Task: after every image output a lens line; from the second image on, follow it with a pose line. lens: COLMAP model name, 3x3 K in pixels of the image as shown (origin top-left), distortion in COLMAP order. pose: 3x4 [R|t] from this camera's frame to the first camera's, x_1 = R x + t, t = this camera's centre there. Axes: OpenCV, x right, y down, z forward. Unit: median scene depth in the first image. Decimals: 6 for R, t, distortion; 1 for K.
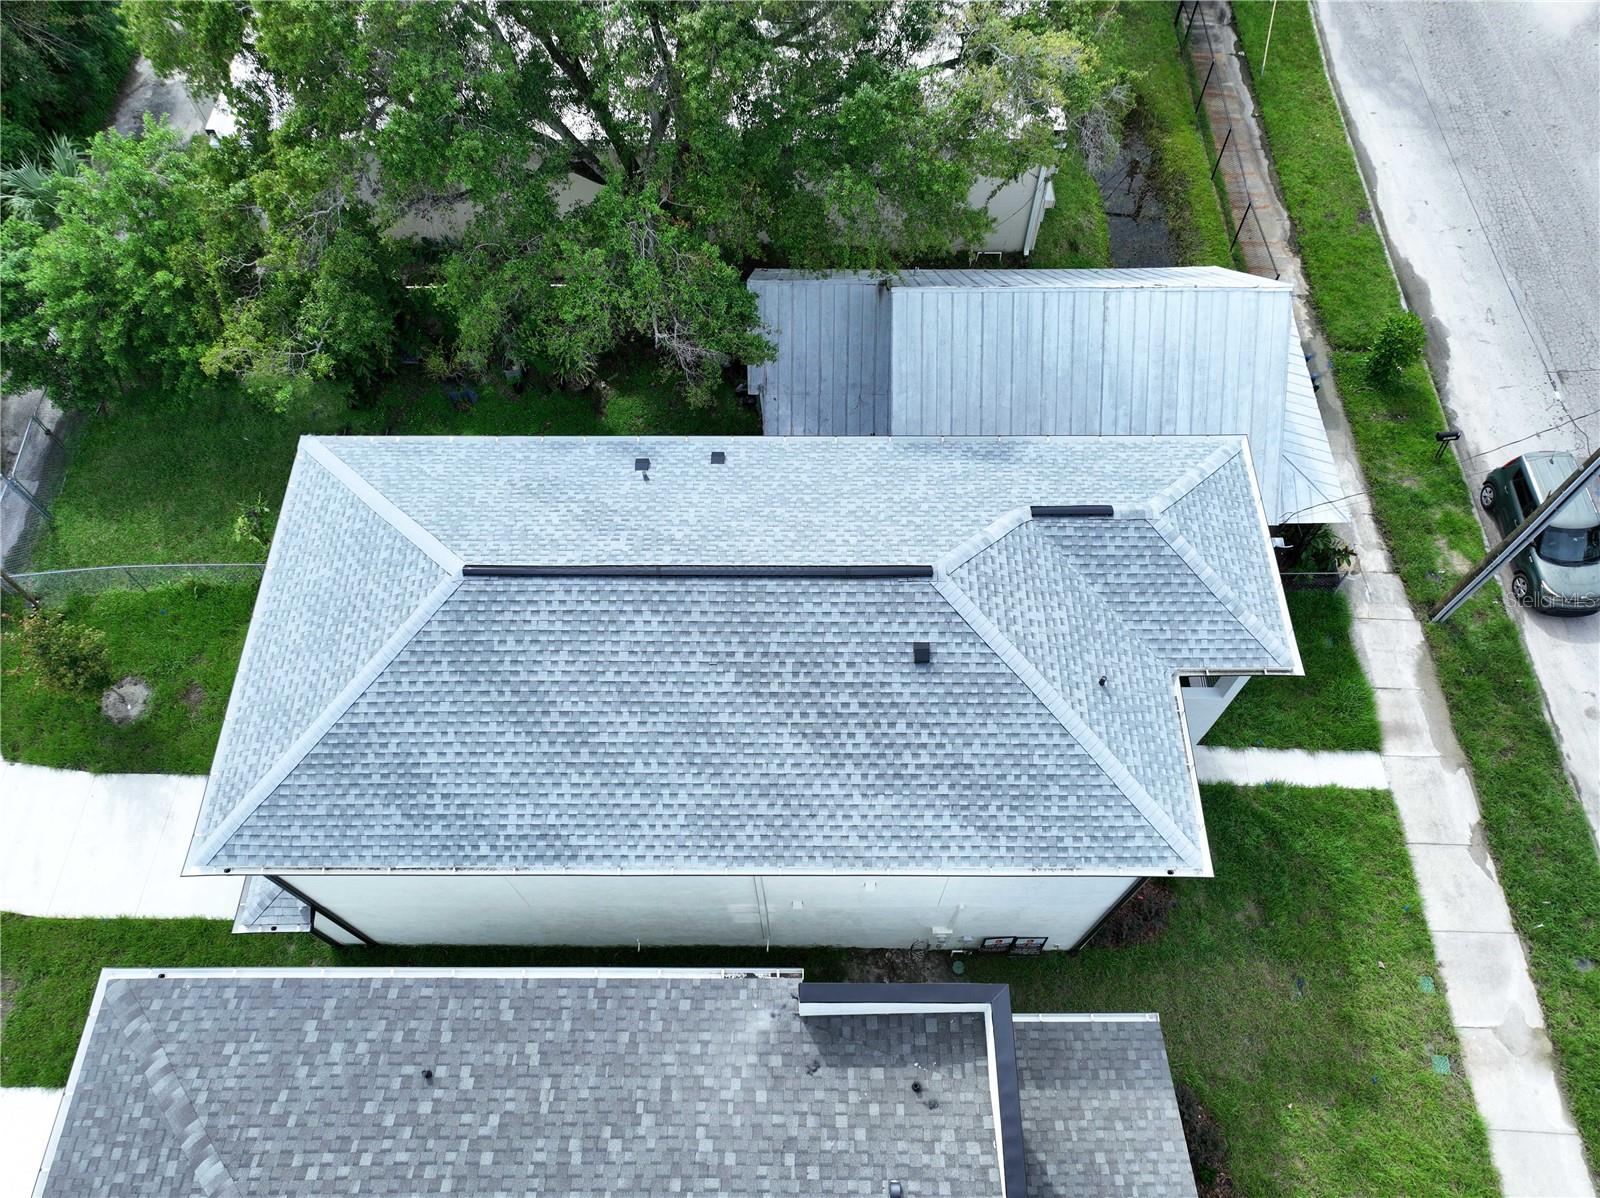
lens RADIAL K [[1127.8, 0, 805.0], [0, 1127.8, 595.1], [0, 0, 1]] dist [0.001826, 0.015403]
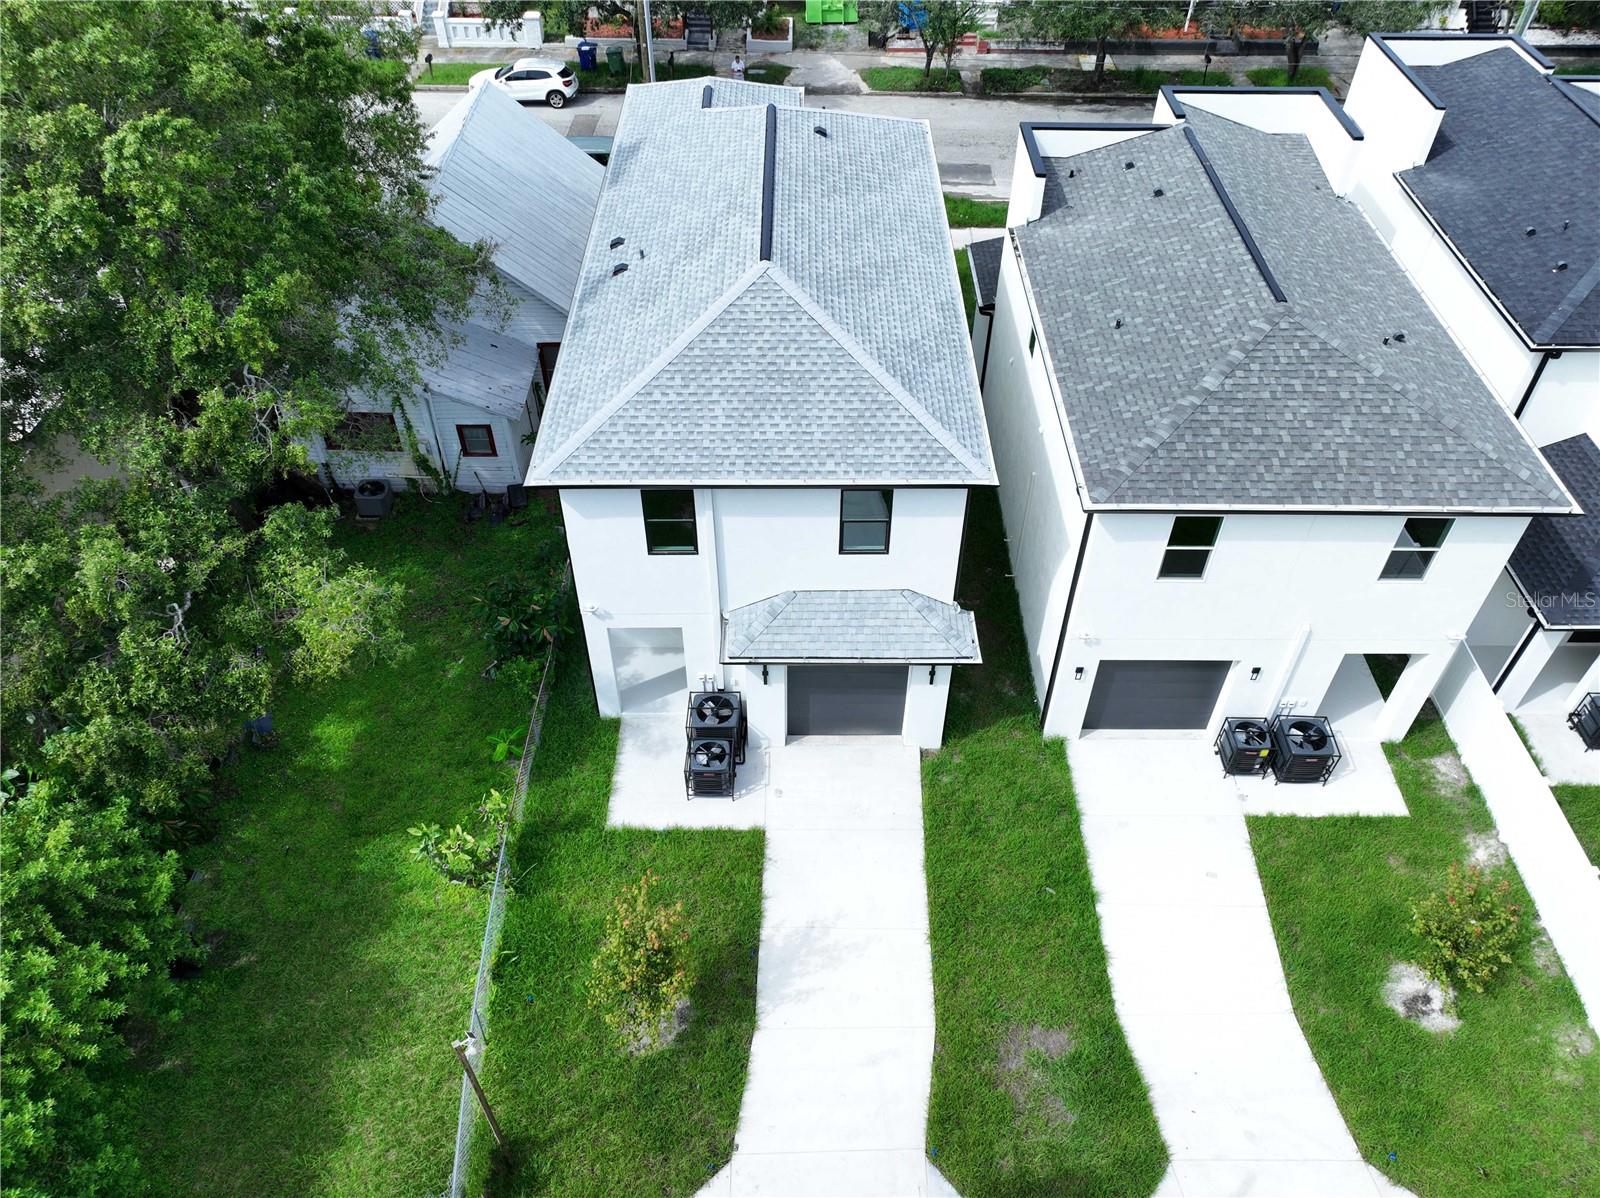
lens RADIAL K [[1127.8, 0, 813.4], [0, 1127.8, 613.8], [0, 0, 1]] dist [0.001826, 0.015403]
pose [[-0.004618, -0.710593, 0.703588, -1.446922], [0.861268, 0.354695, 0.363879, -0.288418], [-0.508129, 0.607658, 0.610374, 0.461329]]
